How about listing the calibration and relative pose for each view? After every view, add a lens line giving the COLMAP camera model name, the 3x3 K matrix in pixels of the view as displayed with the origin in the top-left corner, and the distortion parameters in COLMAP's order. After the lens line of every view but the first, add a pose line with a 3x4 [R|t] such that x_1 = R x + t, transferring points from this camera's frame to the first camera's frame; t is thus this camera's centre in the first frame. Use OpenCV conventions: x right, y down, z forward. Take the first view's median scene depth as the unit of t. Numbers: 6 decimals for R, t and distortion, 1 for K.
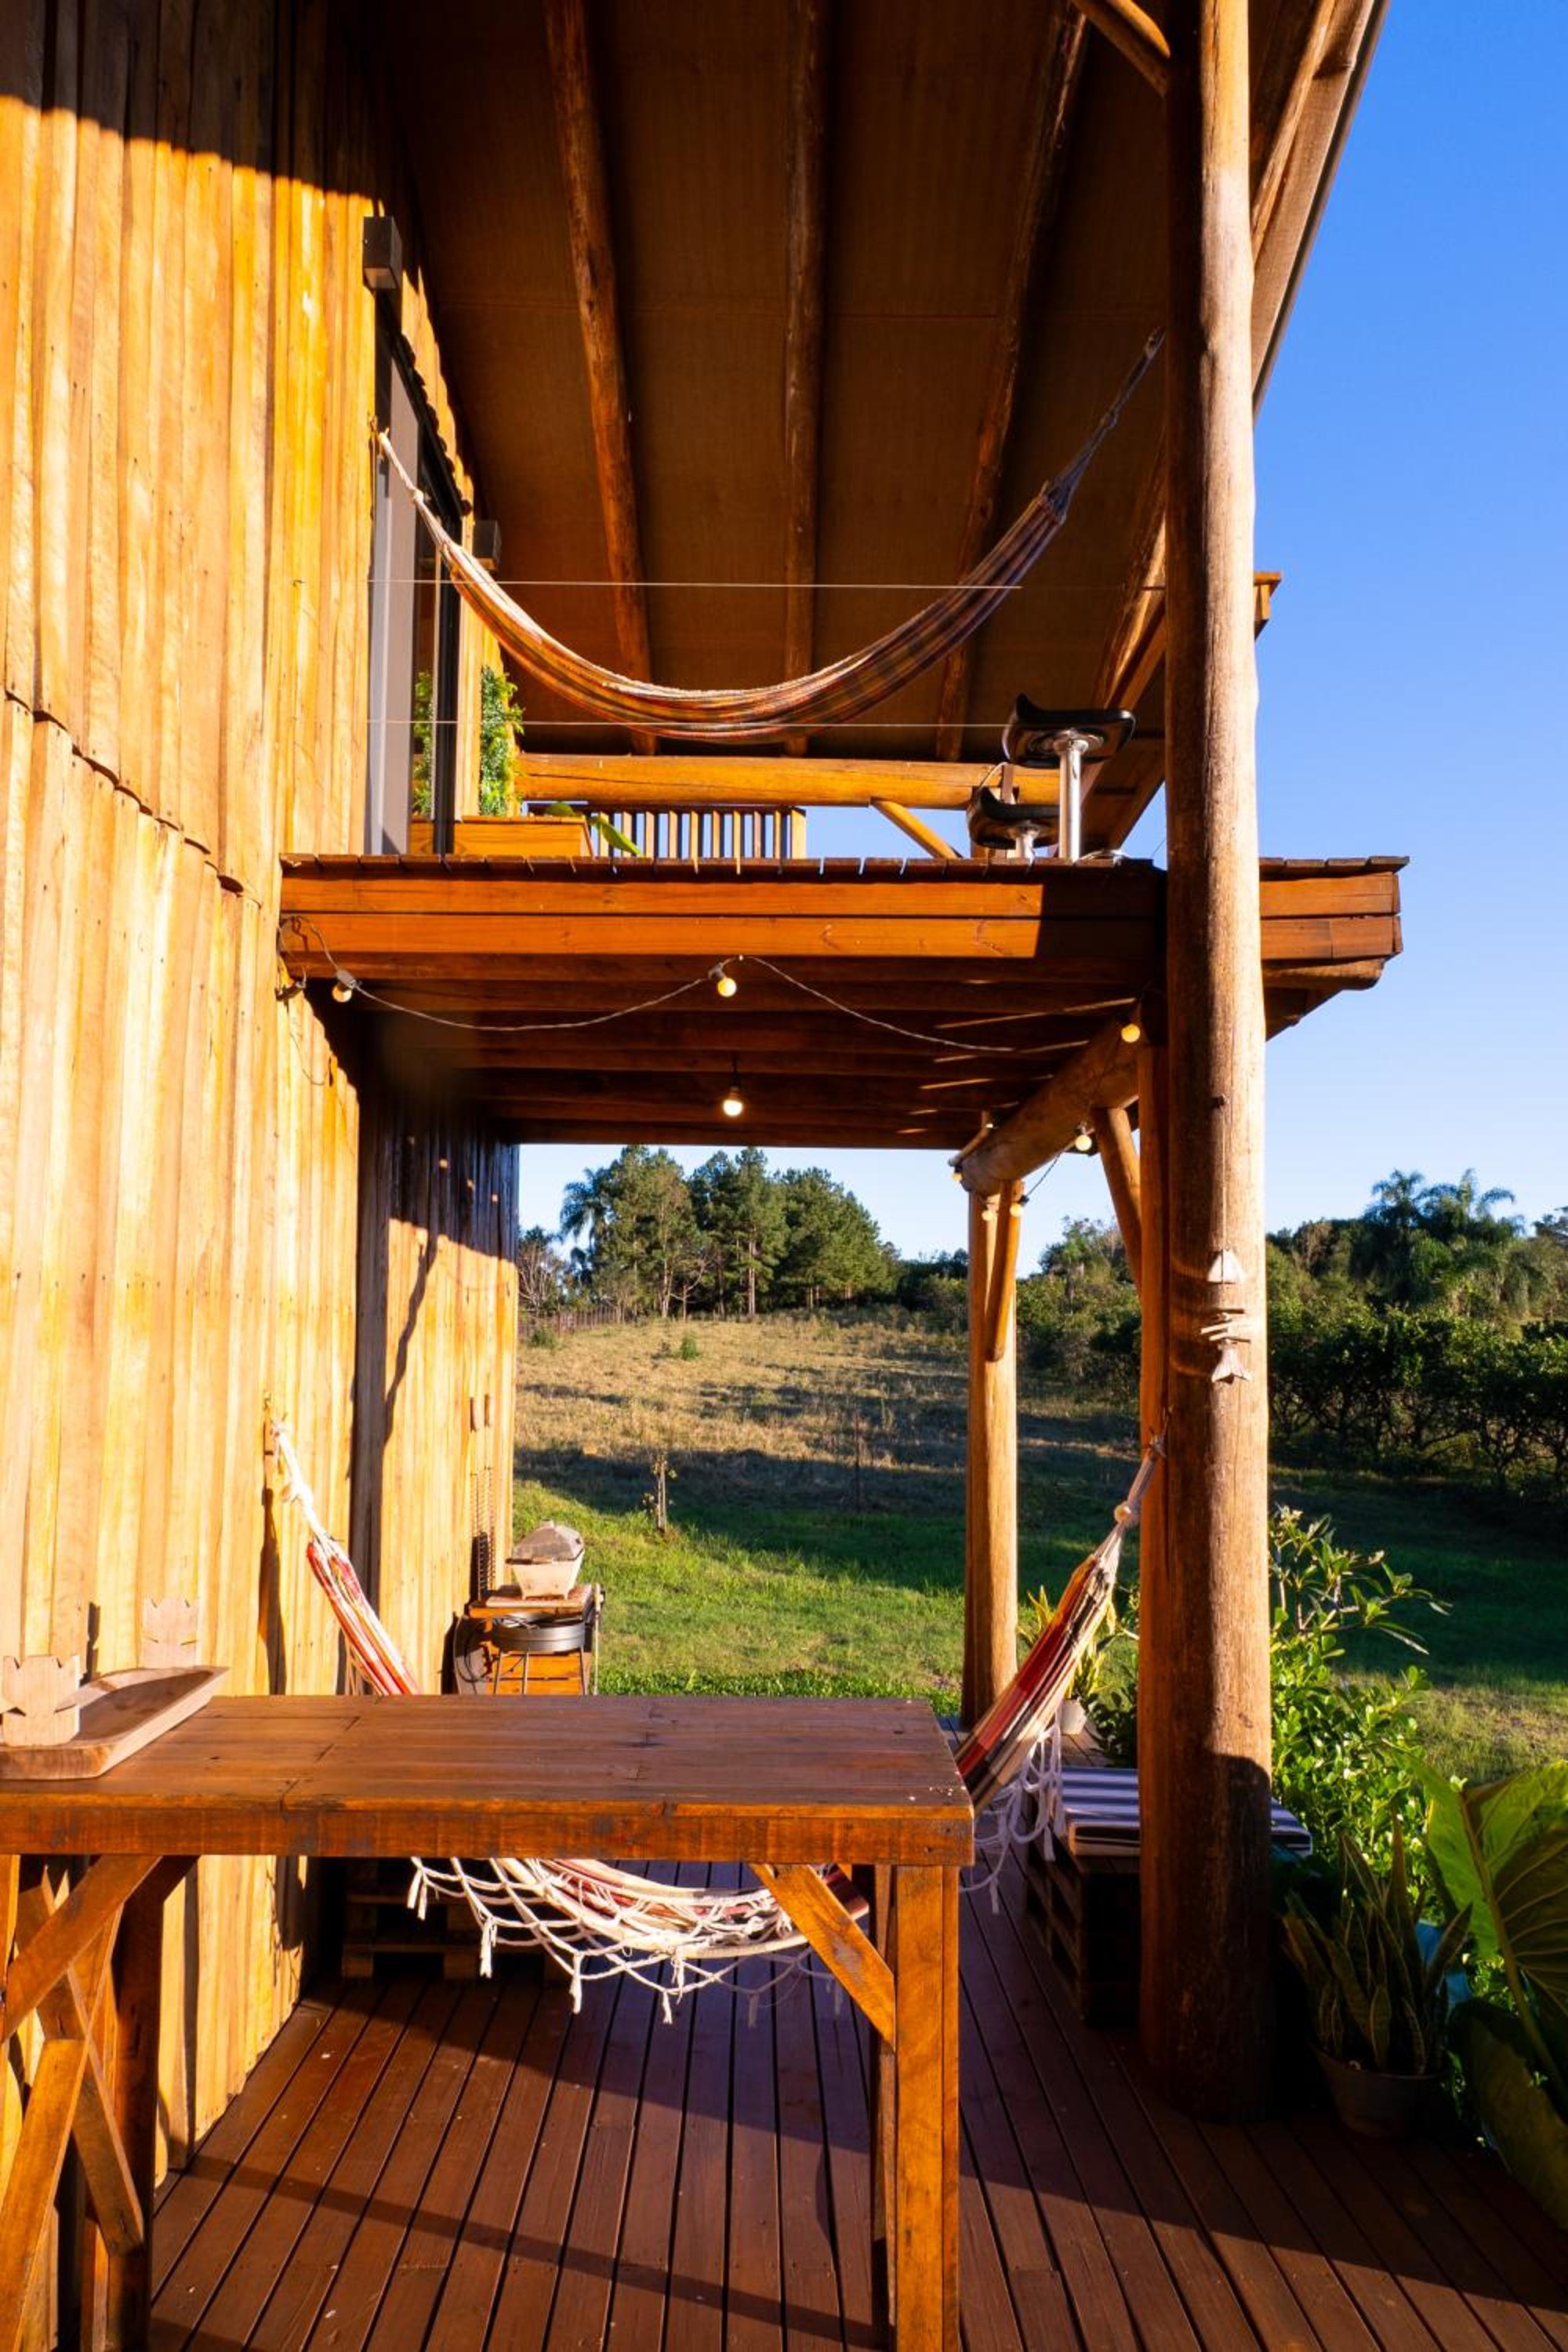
lens RADIAL K [[1614.6, 0, 777.7], [0, 1614.6, 1188.1], [0, 0, 1]] dist [-0.002243, -0.002123]
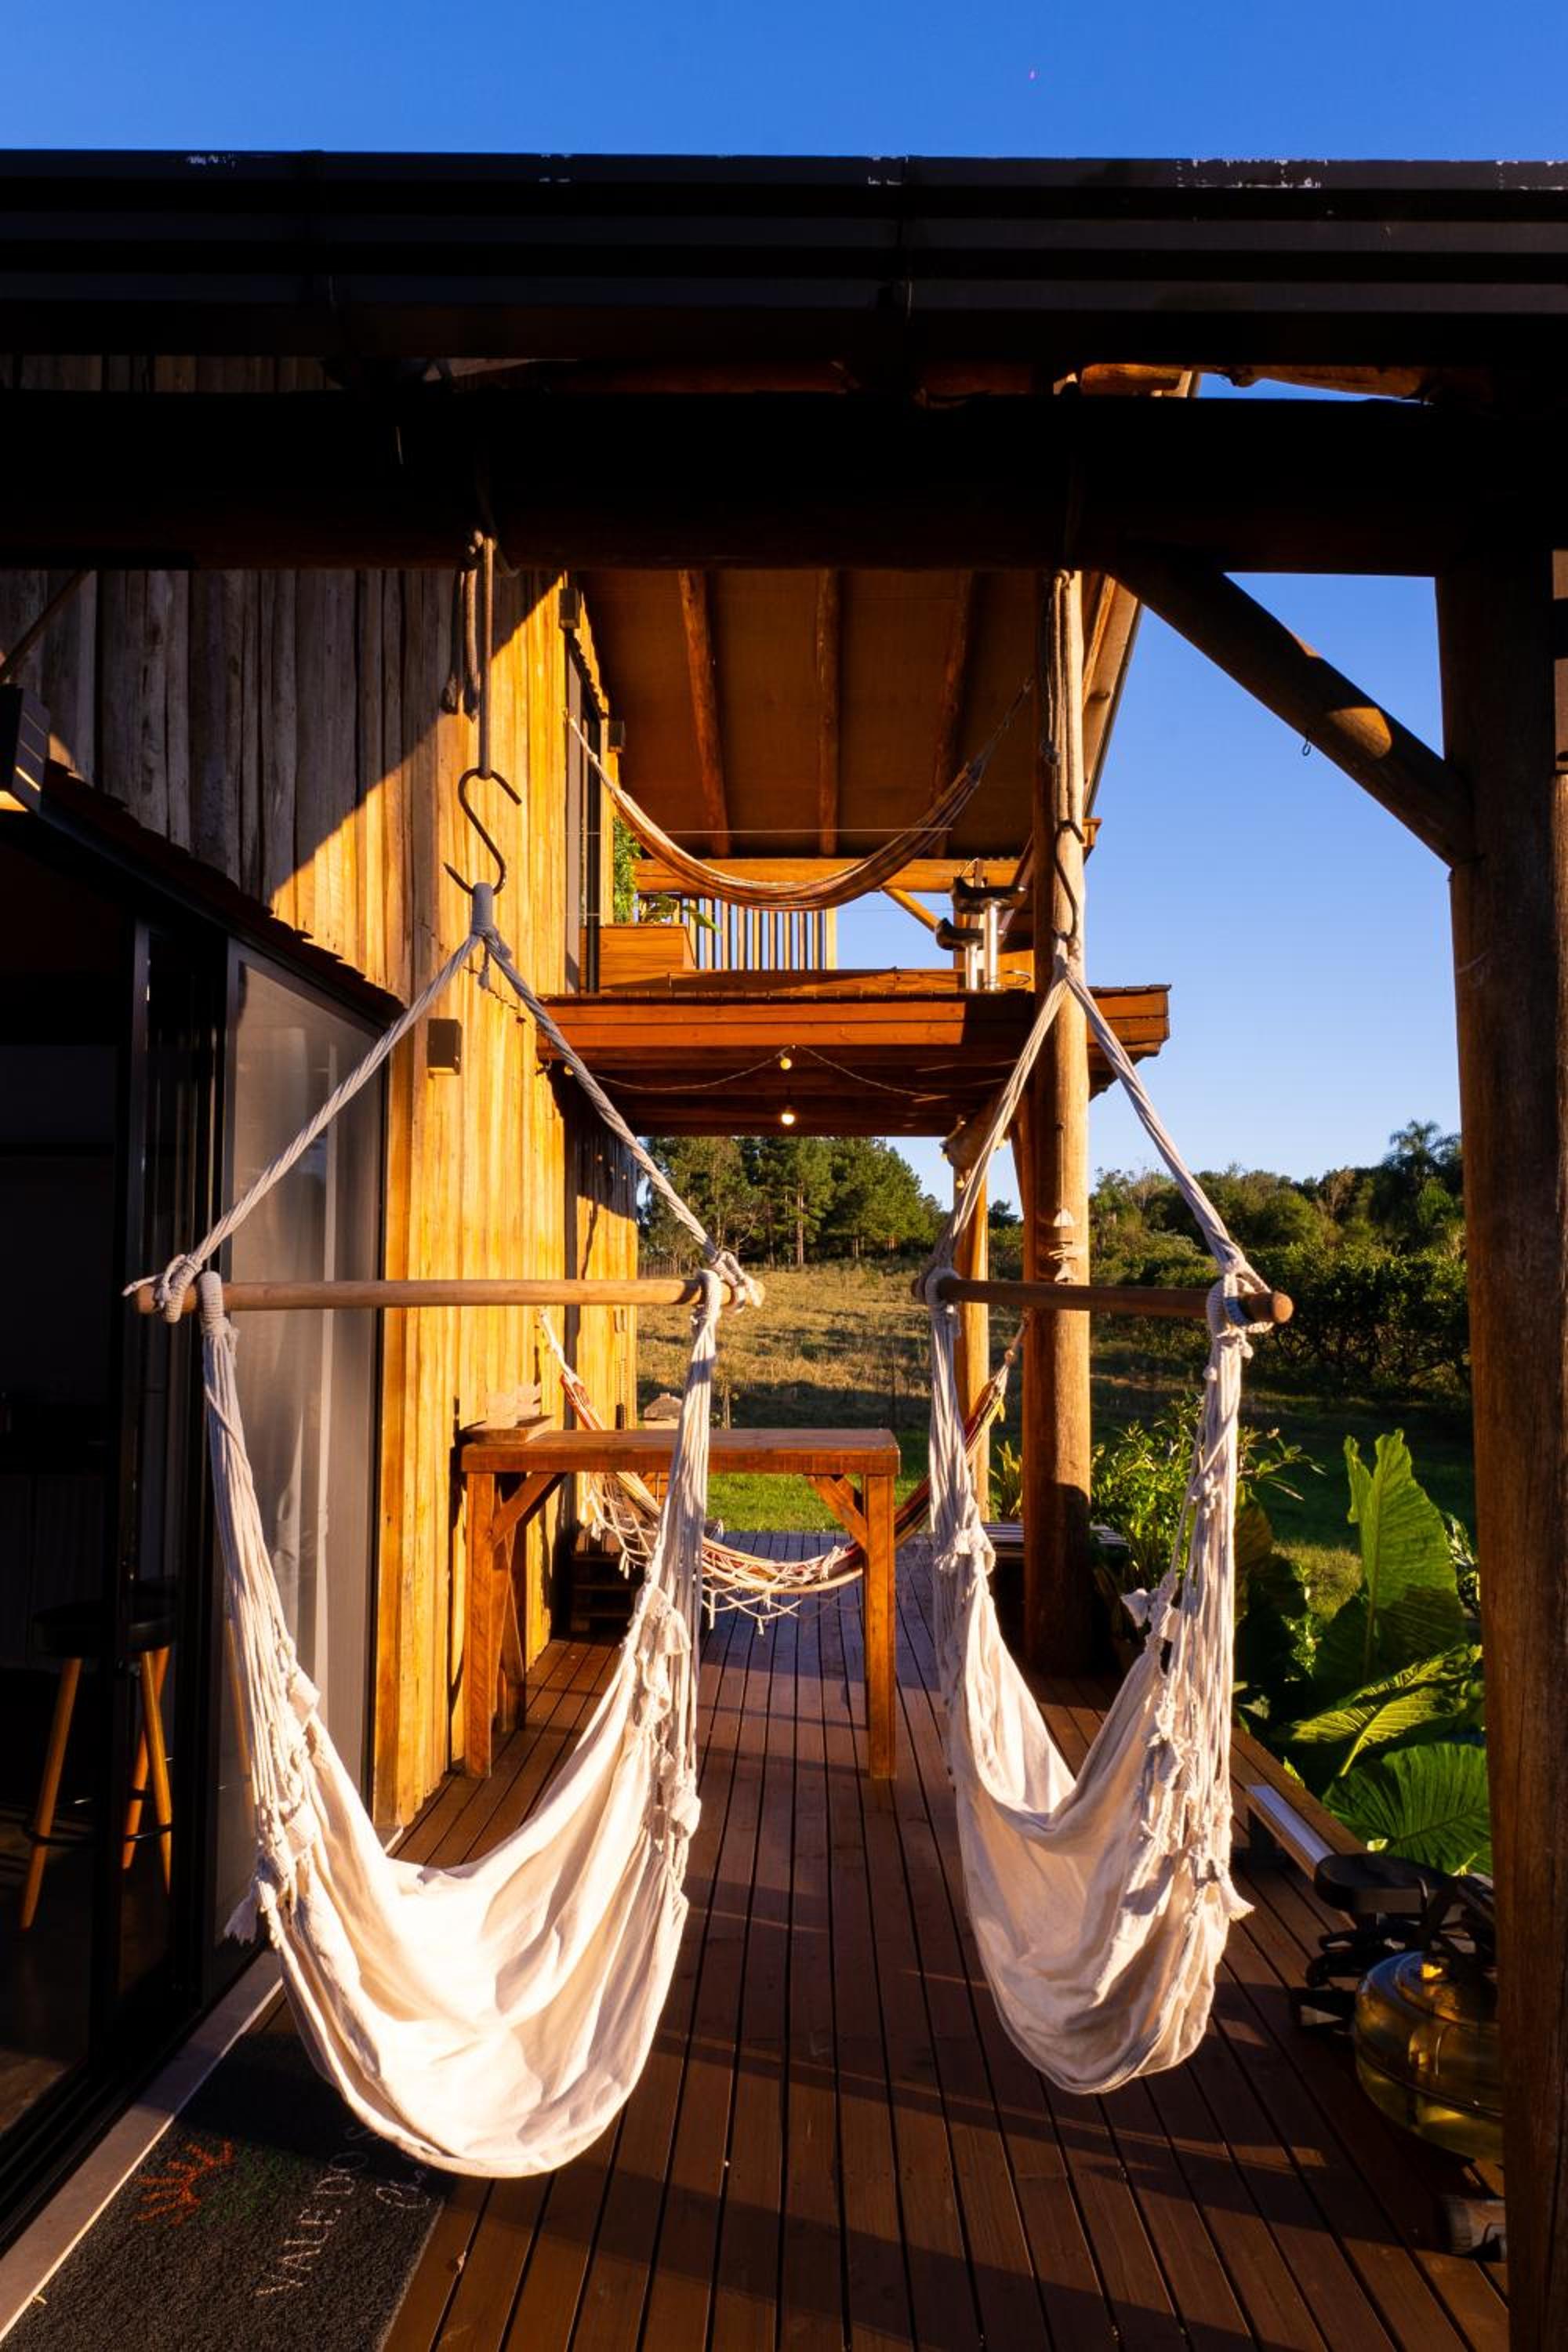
lens RADIAL K [[1614.6, 0, 790.3], [0, 1614.6, 1170.7], [0, 0, 1]] dist [-0.002243, -0.002123]
pose [[0.999697, -0.012158, -0.021420, 0.006176], [0.012554, 0.999751, 0.018457, -0.024440], [0.021190, -0.018720, 0.999600, -0.475939]]
